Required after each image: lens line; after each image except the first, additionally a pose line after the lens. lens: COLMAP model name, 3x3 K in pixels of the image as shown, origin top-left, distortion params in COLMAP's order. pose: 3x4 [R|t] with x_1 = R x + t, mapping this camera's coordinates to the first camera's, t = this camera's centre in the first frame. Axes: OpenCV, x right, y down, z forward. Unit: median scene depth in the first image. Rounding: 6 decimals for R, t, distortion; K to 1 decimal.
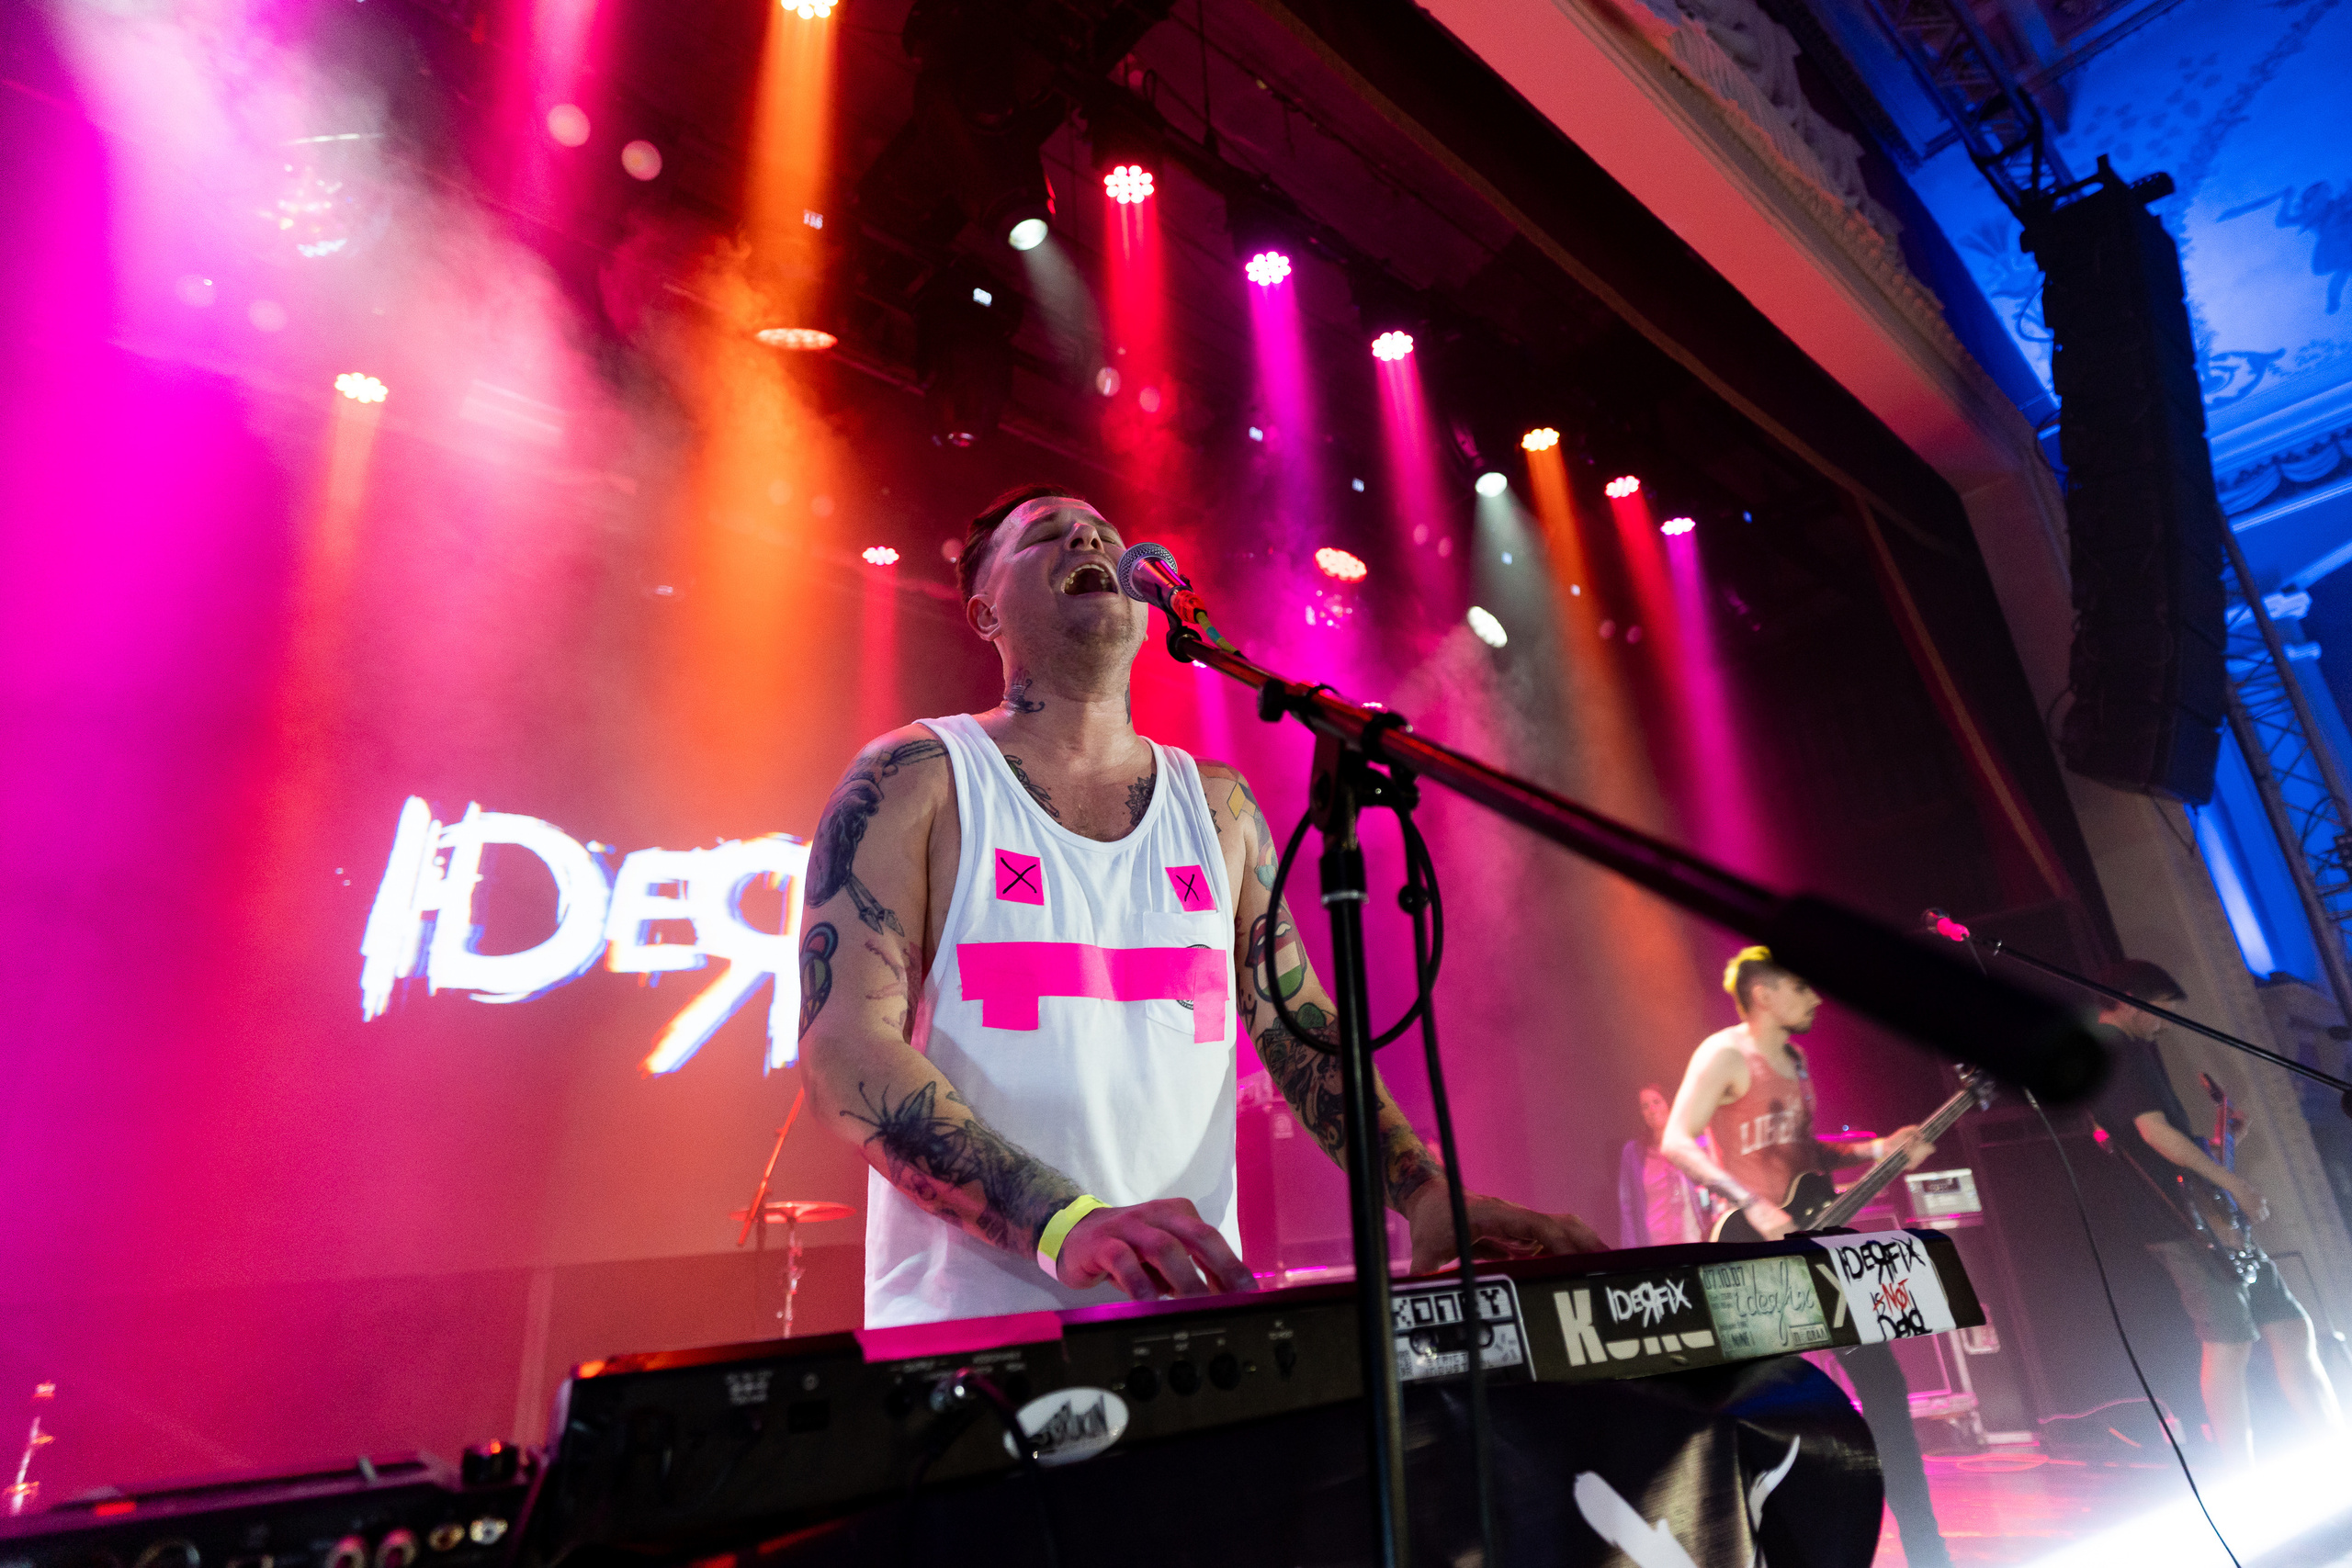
lens RADIAL K [[1304.4, 0, 1297.4], [0, 1304.4, 714.5], [0, 0, 1]] dist [0.001148, -0.000159]
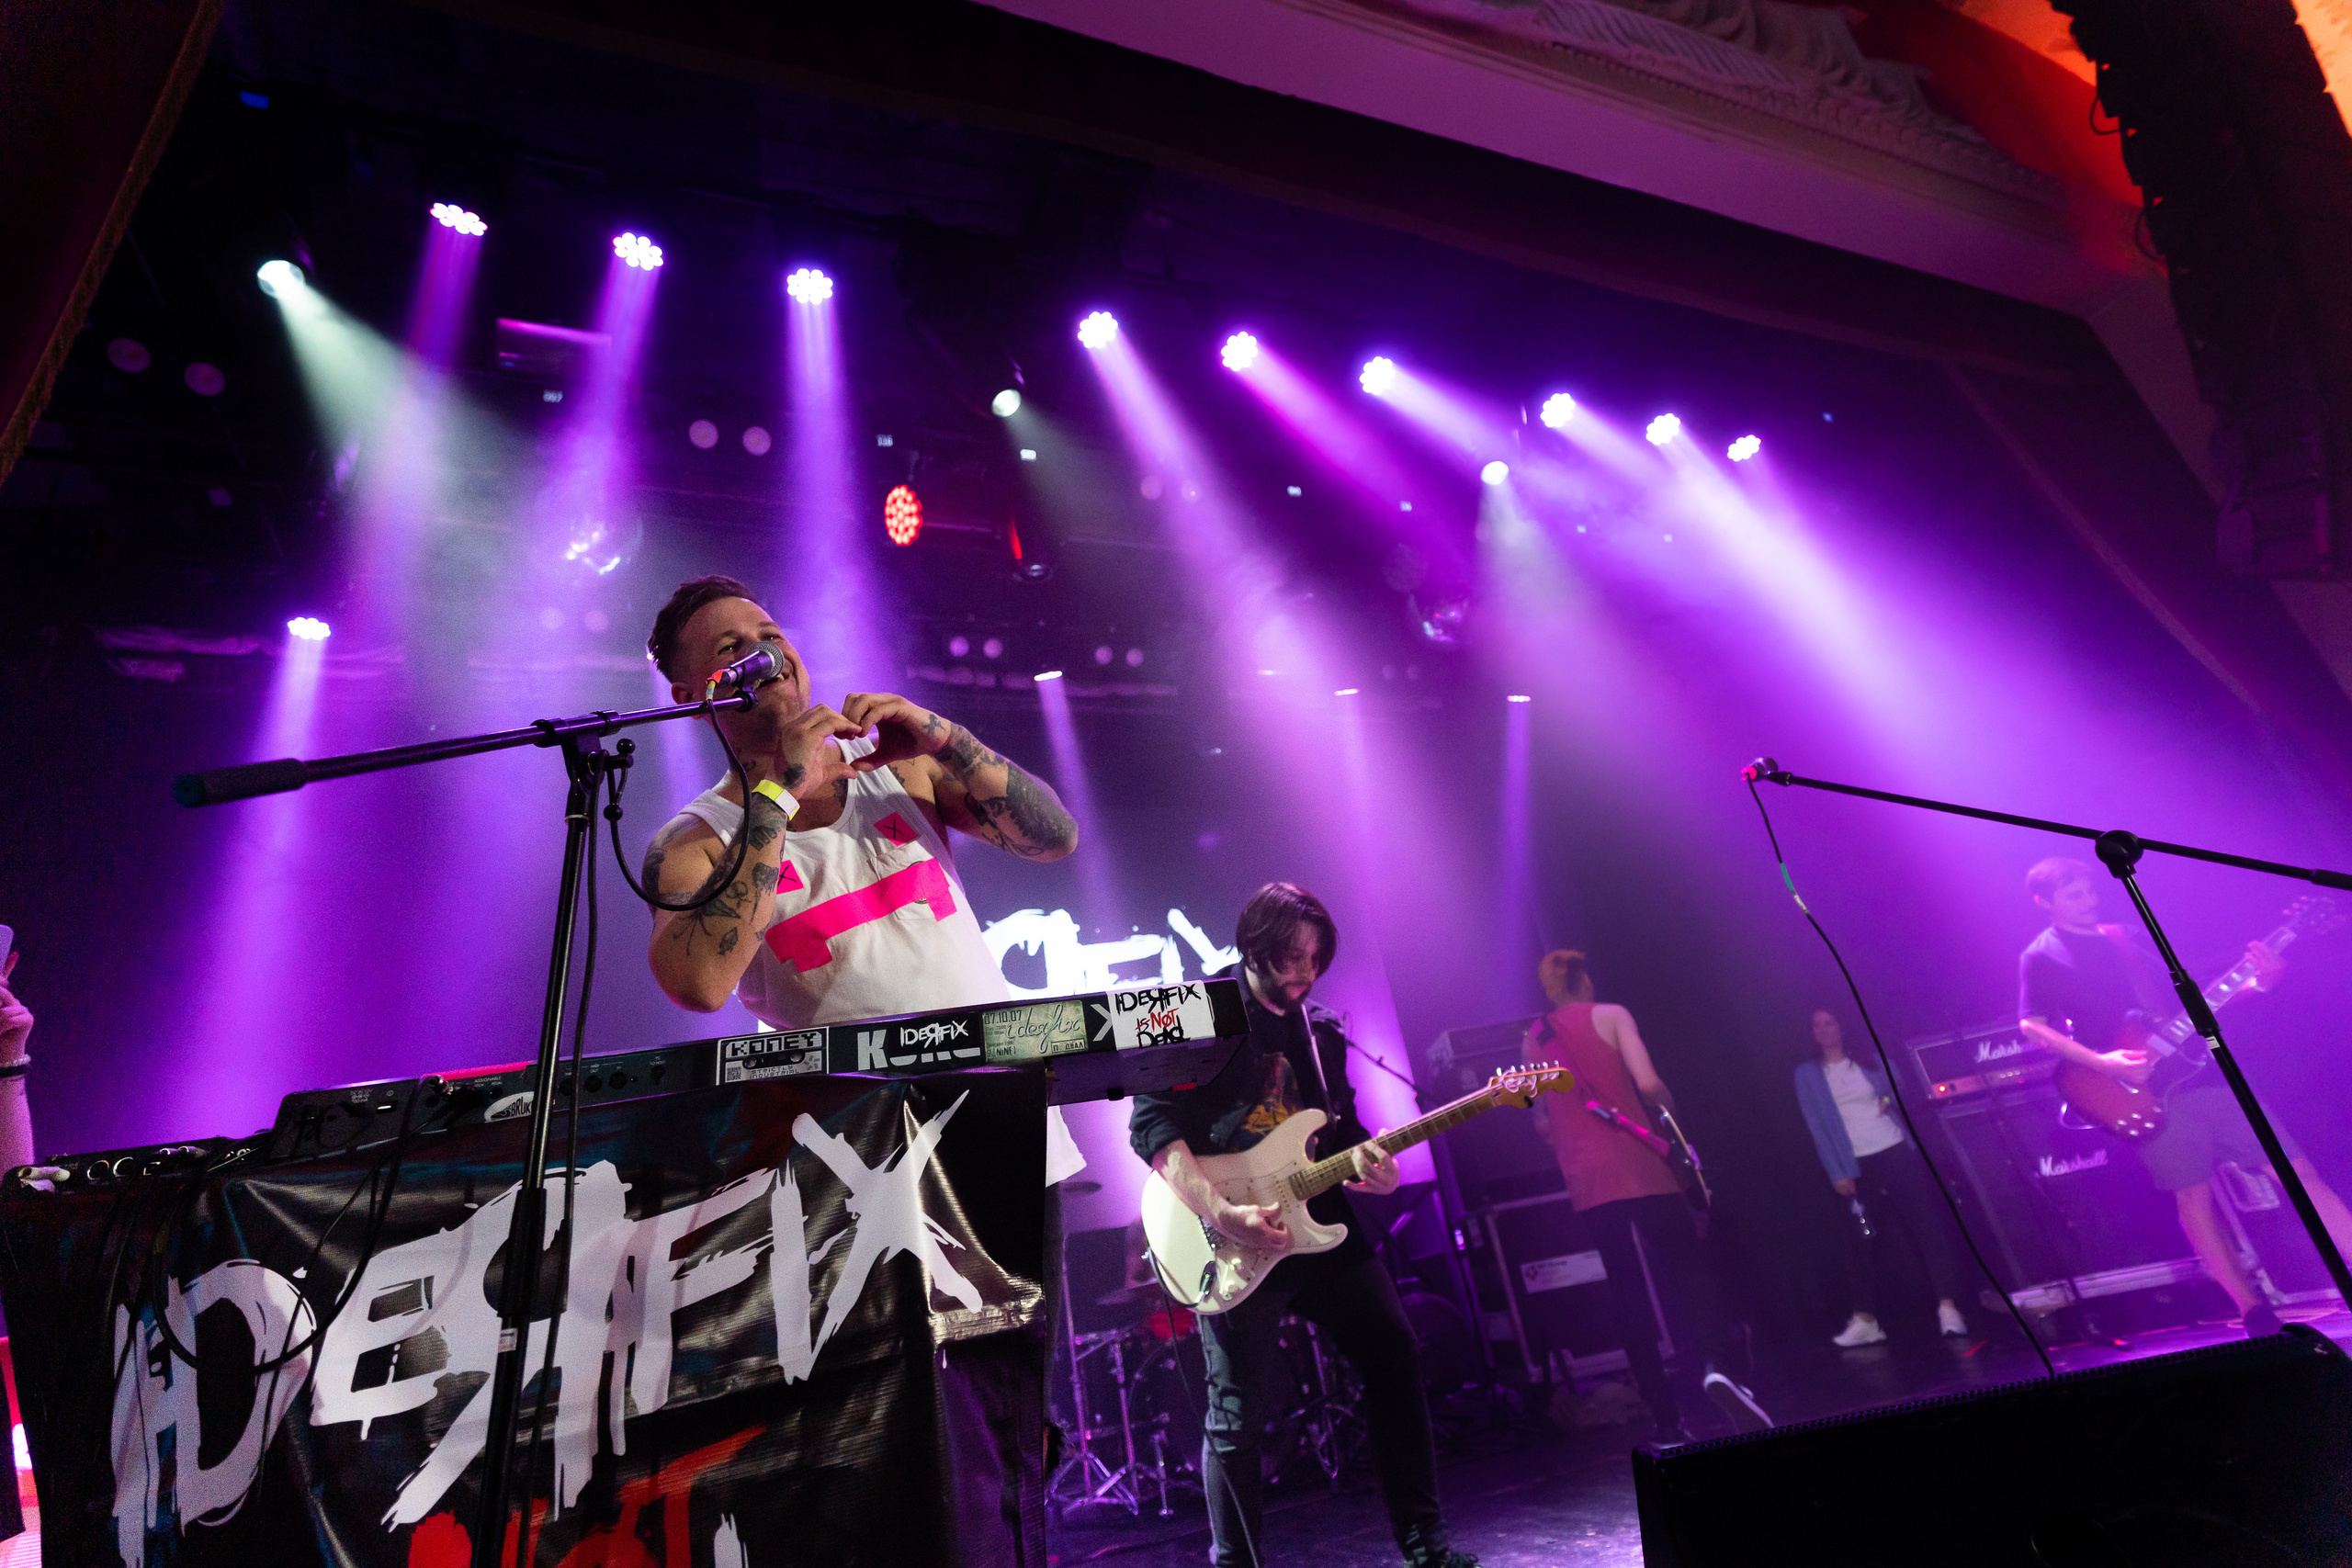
lens RADIAL K [[1184.0, 0, 1169.0], [0, 1184.0, 790.9], [0, 0, 1]] dist [-0.006658, 0.004655]
pose [[0.916339, -0.220027, -0.334531, 0.163017], [0.226762, 0.973759, -0.019317, 0.037915], [0.330003, -0.058158, 0.942187, -0.038623]]
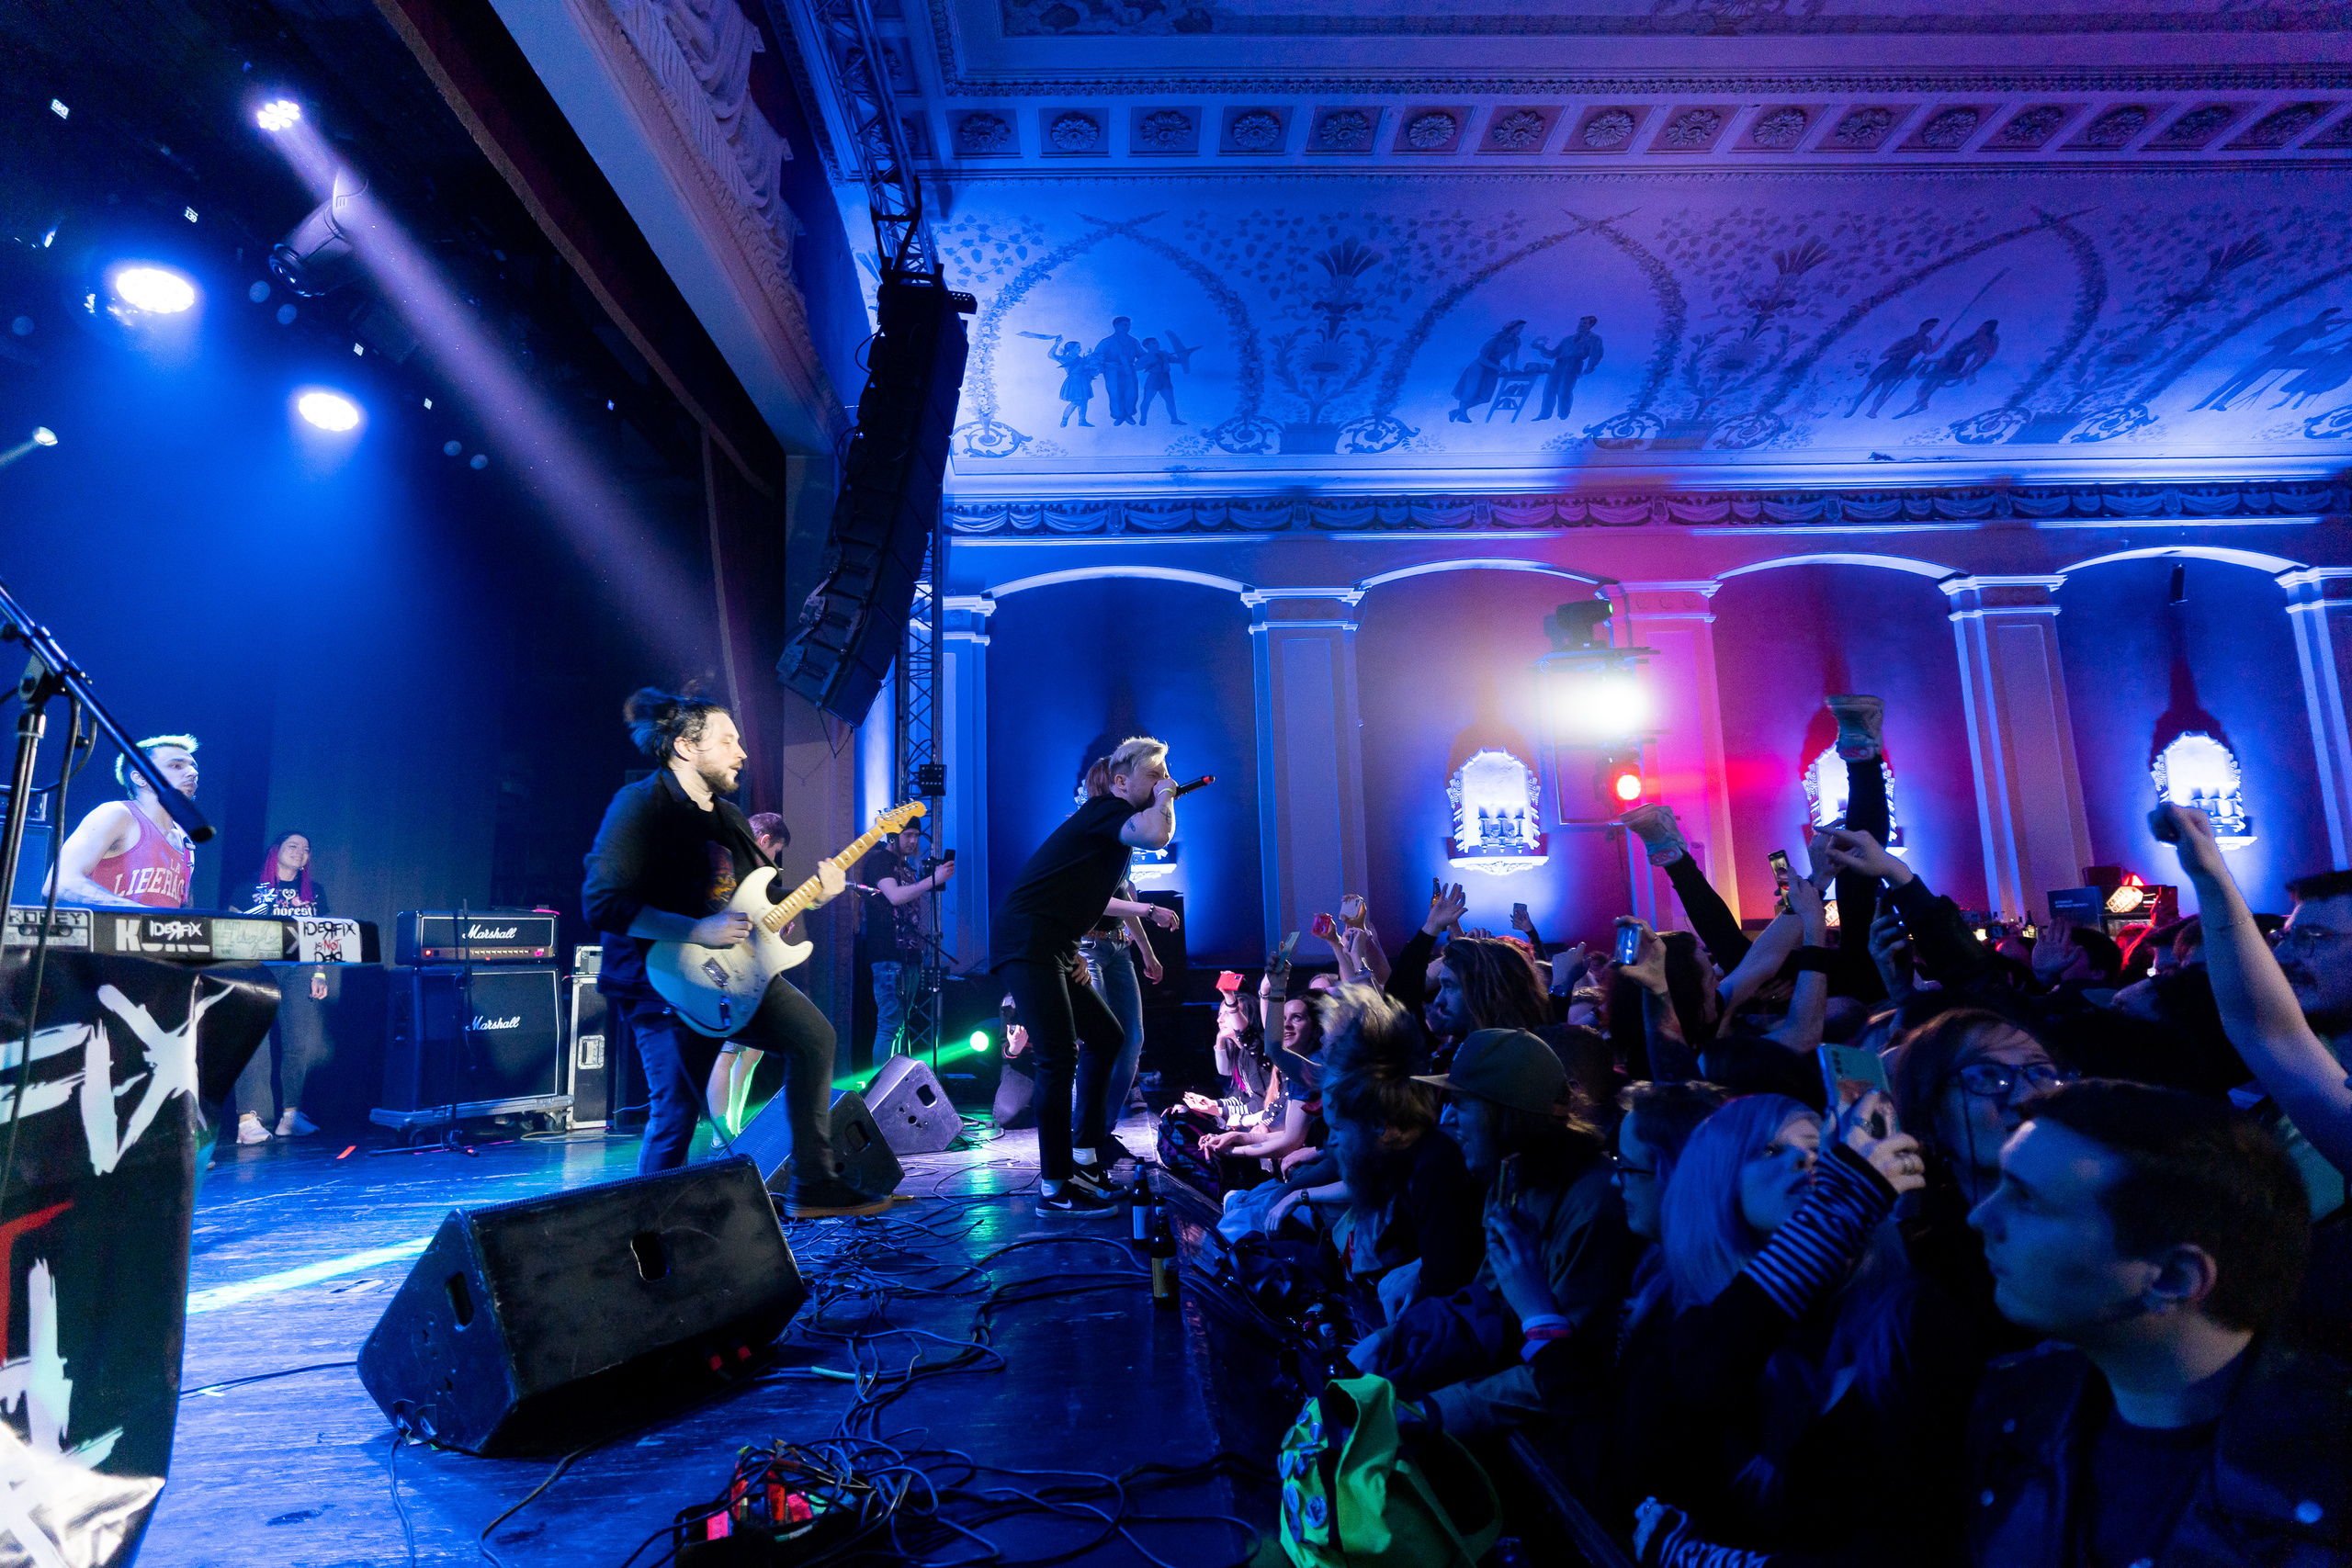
lens RADIAL K [[1184.0, 0, 1172.5], [0, 1184.0, 787.2], [0, 0, 1]] dist [-0.006658, 0.004655]
pose [[0.674868, 0.185811, 0.714162, -0.008597], [-0.319935, 0.945768, 0.056262, -0.061587], [-0.664978, -0.266454, 0.697715, -0.209509]]
